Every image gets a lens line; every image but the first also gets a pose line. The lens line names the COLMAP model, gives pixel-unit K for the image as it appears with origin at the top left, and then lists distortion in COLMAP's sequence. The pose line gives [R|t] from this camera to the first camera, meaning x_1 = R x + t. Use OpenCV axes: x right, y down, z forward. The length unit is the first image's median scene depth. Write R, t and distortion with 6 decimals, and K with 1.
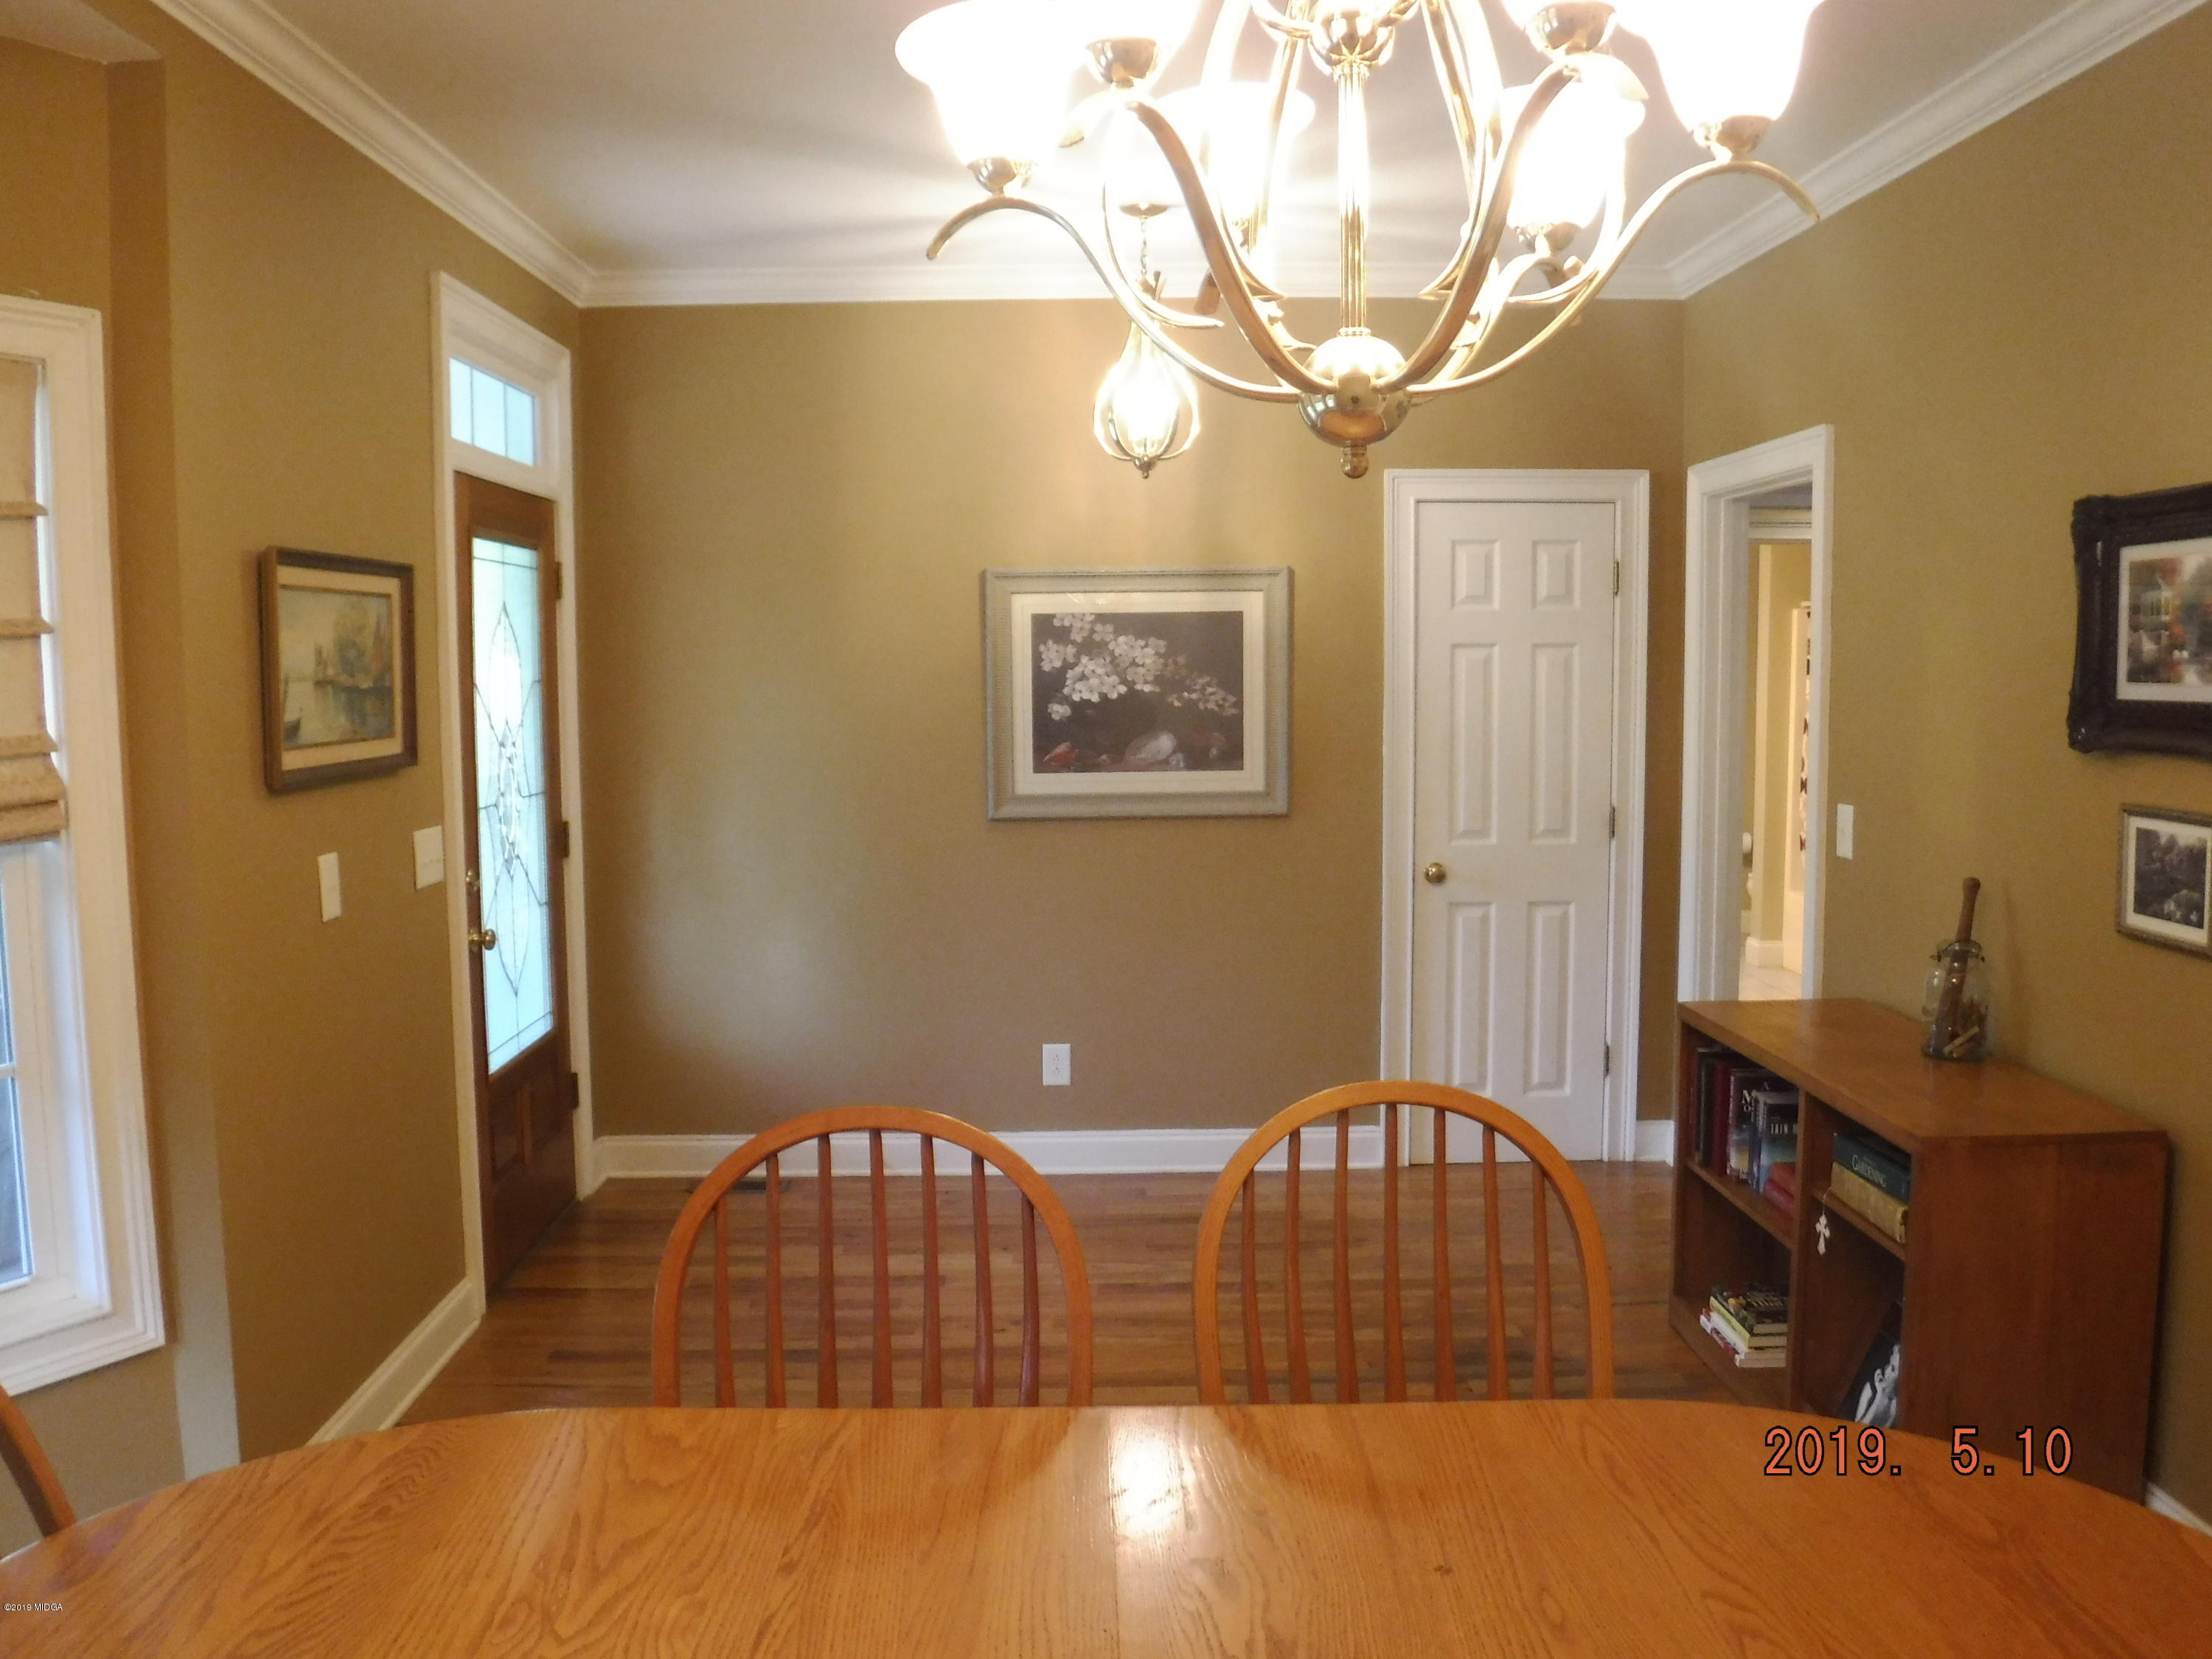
lens RADIAL K [[1811.6, 0, 1105.3], [0, 1811.6, 826.5], [0, 0, 1]] dist [-0.040730, -0.006243]
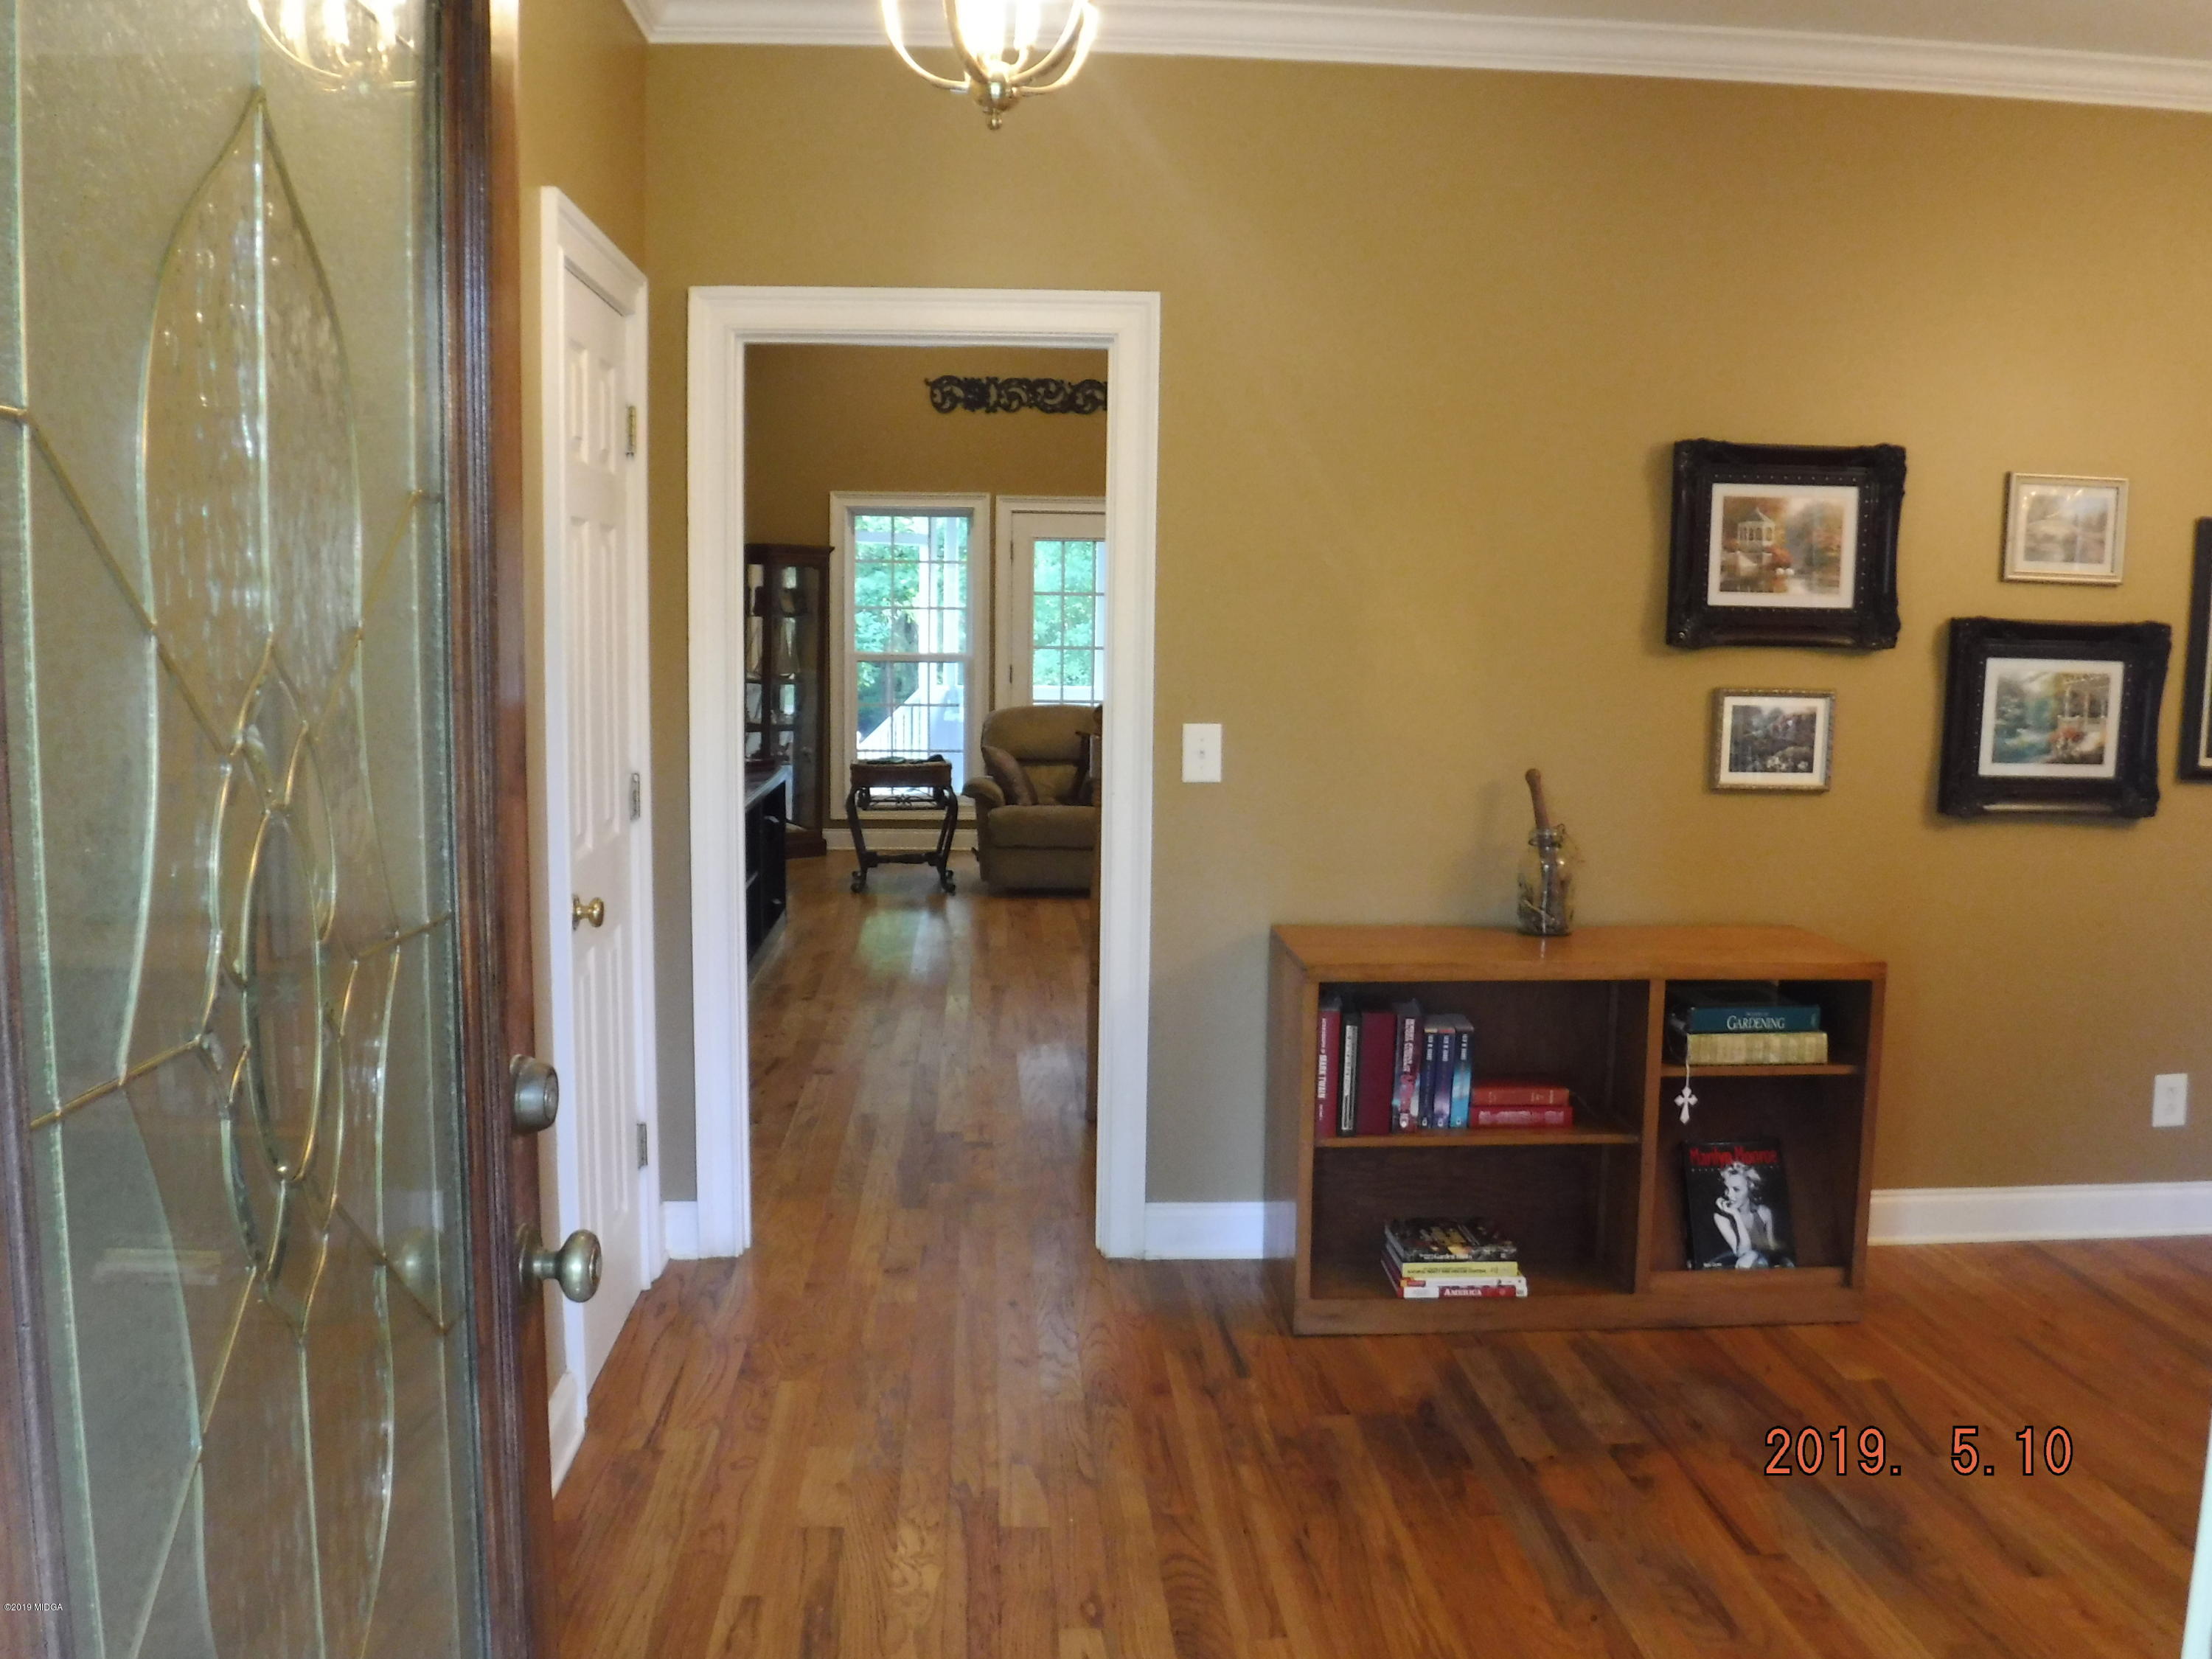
lens RADIAL K [[1811.6, 0, 1107.9], [0, 1811.6, 833.1], [0, 0, 1]] dist [-0.040730, -0.006243]
pose [[-0.062523, -0.102415, 0.992775, -0.692731], [0.078518, 0.991133, 0.107191, -0.082790], [-0.994950, 0.084653, -0.053927, 1.527441]]
